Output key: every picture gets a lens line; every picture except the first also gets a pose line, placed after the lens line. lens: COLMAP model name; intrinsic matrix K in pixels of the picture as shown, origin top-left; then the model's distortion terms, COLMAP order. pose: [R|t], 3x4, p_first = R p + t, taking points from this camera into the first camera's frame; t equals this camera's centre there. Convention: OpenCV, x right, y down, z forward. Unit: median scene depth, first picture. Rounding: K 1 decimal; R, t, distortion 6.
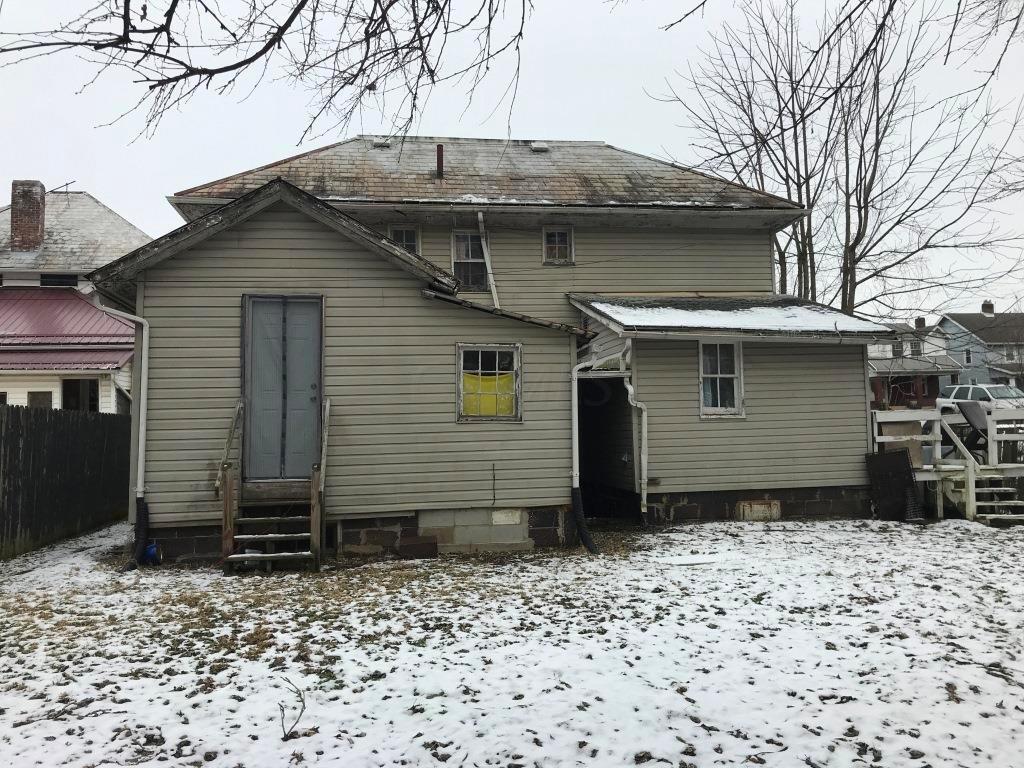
lens RADIAL K [[835.2, 0, 514.9], [0, 835.2, 388.1], [0, 0, 1]] dist [0.028347, -0.016156]
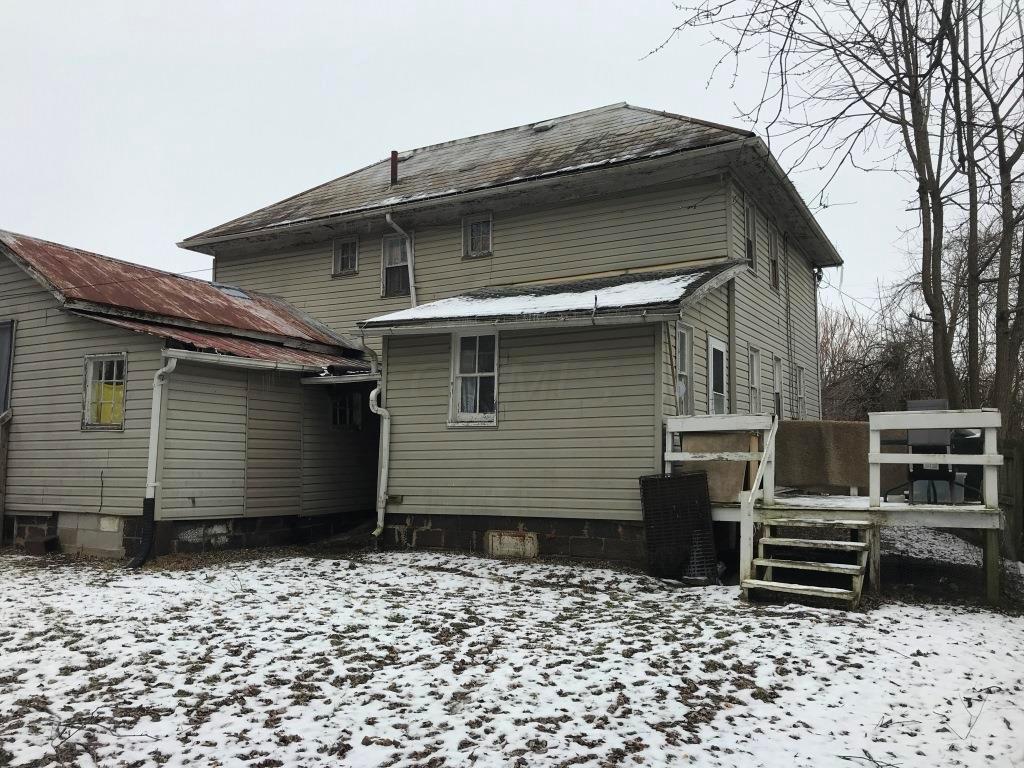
lens RADIAL K [[835.2, 0, 514.6], [0, 835.2, 381.2], [0, 0, 1]] dist [0.028347, -0.016156]
pose [[0.792202, -0.032296, -0.609403, 0.775515], [0.020786, 0.999447, -0.025946, 0.013645], [0.609905, 0.007887, 0.792436, 0.377384]]
